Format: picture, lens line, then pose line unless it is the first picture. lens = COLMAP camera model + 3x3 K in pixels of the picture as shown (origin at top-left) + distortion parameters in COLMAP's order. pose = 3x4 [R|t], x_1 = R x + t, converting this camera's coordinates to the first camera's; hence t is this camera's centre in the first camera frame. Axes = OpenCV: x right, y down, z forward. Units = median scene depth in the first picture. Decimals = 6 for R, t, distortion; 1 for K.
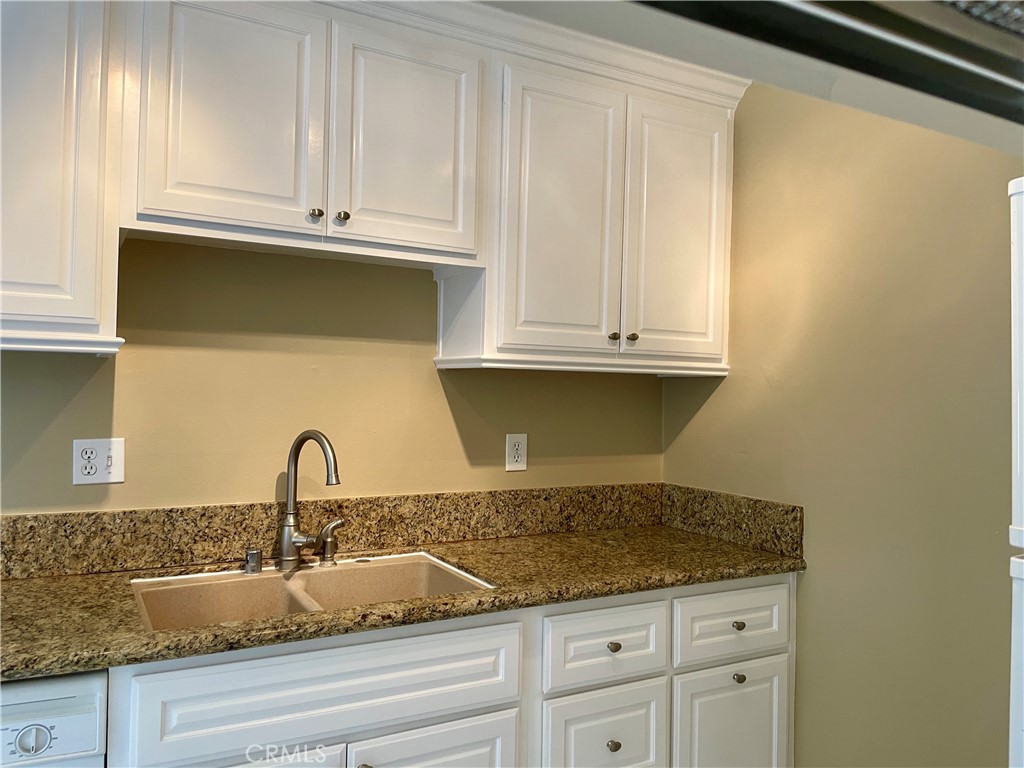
lens RADIAL K [[779.9, 0, 509.9], [0, 779.9, 380.2], [0, 0, 1]] dist [0.092975, -0.133287]
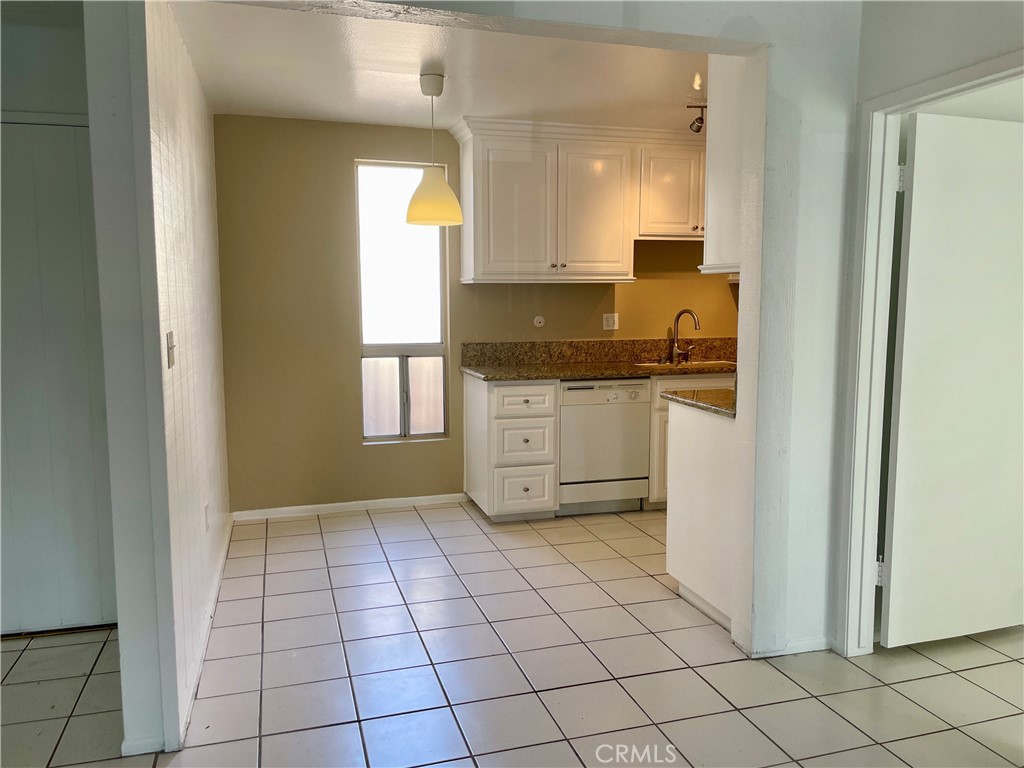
lens RADIAL K [[779.9, 0, 509.9], [0, 779.9, 380.2], [0, 0, 1]] dist [0.092975, -0.133287]
pose [[0.976276, -0.001716, -0.216523, -0.252202], [0.026781, 0.993248, 0.112879, -0.011598], [0.214867, -0.115999, 0.969730, -1.610563]]
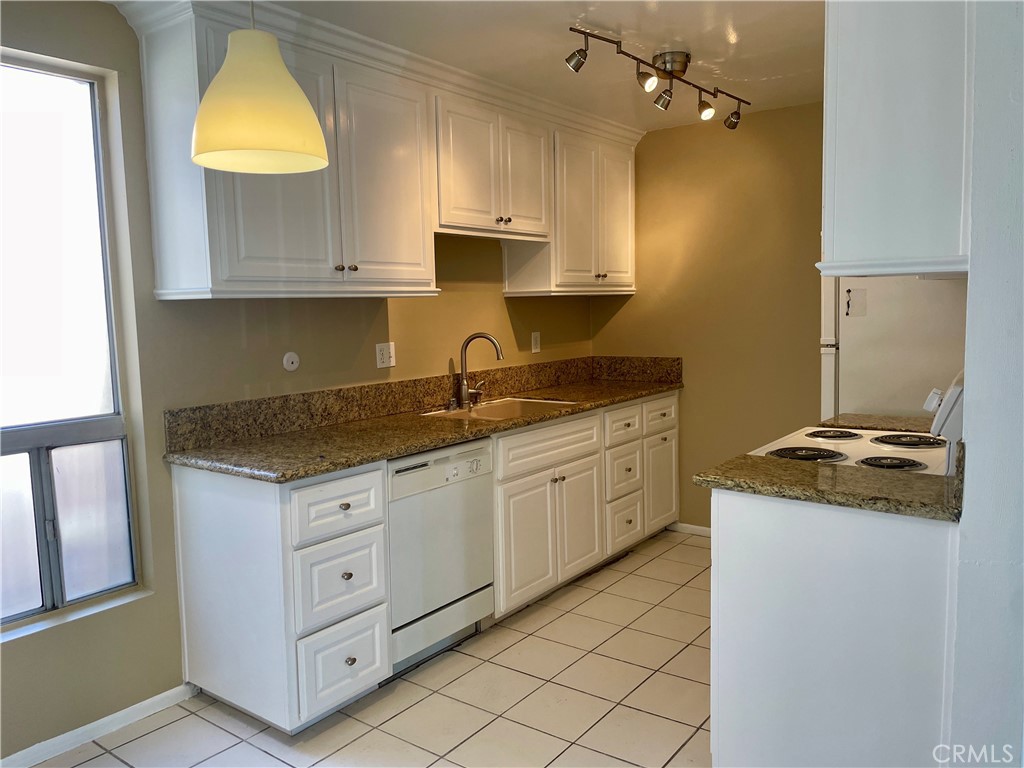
lens RADIAL K [[779.9, 0, 509.9], [0, 779.9, 380.2], [0, 0, 1]] dist [0.092975, -0.133287]
pose [[0.912333, -0.083511, 0.400843, -0.913717], [0.040082, 0.992493, 0.115546, -0.035434], [-0.407483, -0.089350, 0.908831, -0.715134]]
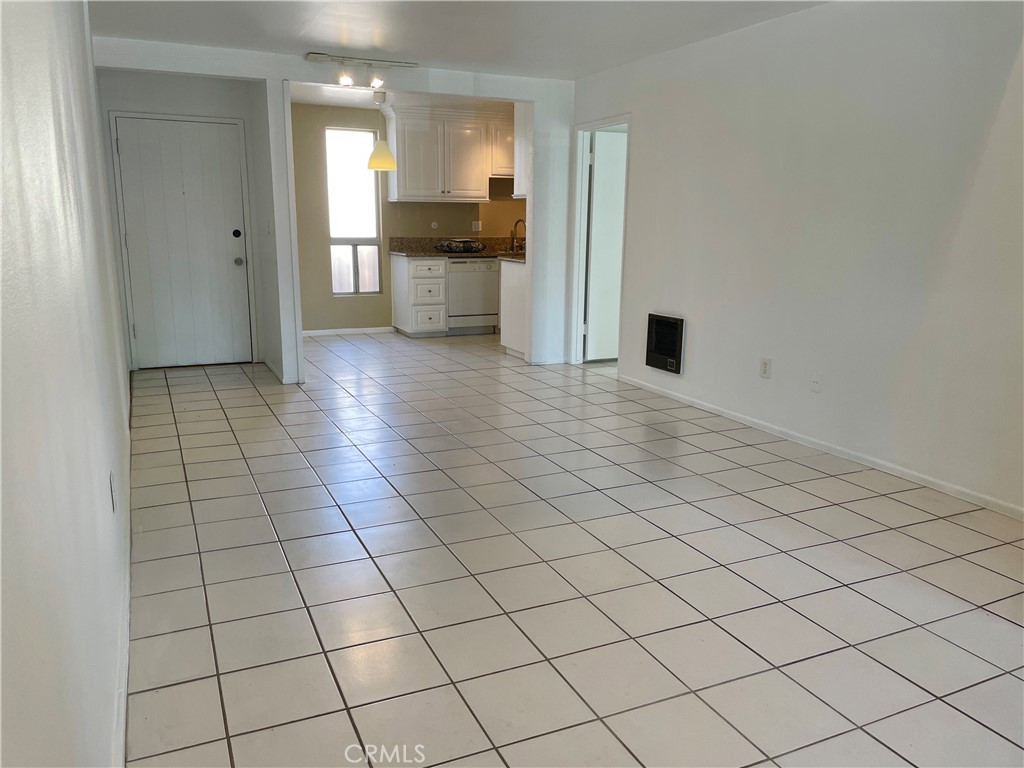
lens RADIAL K [[779.9, 0, 509.9], [0, 779.9, 380.2], [0, 0, 1]] dist [0.092975, -0.133287]
pose [[0.997475, -0.000810, -0.071016, 0.002298], [0.015875, 0.977177, 0.211831, 0.013569], [0.069223, -0.212423, 0.974723, -3.409201]]
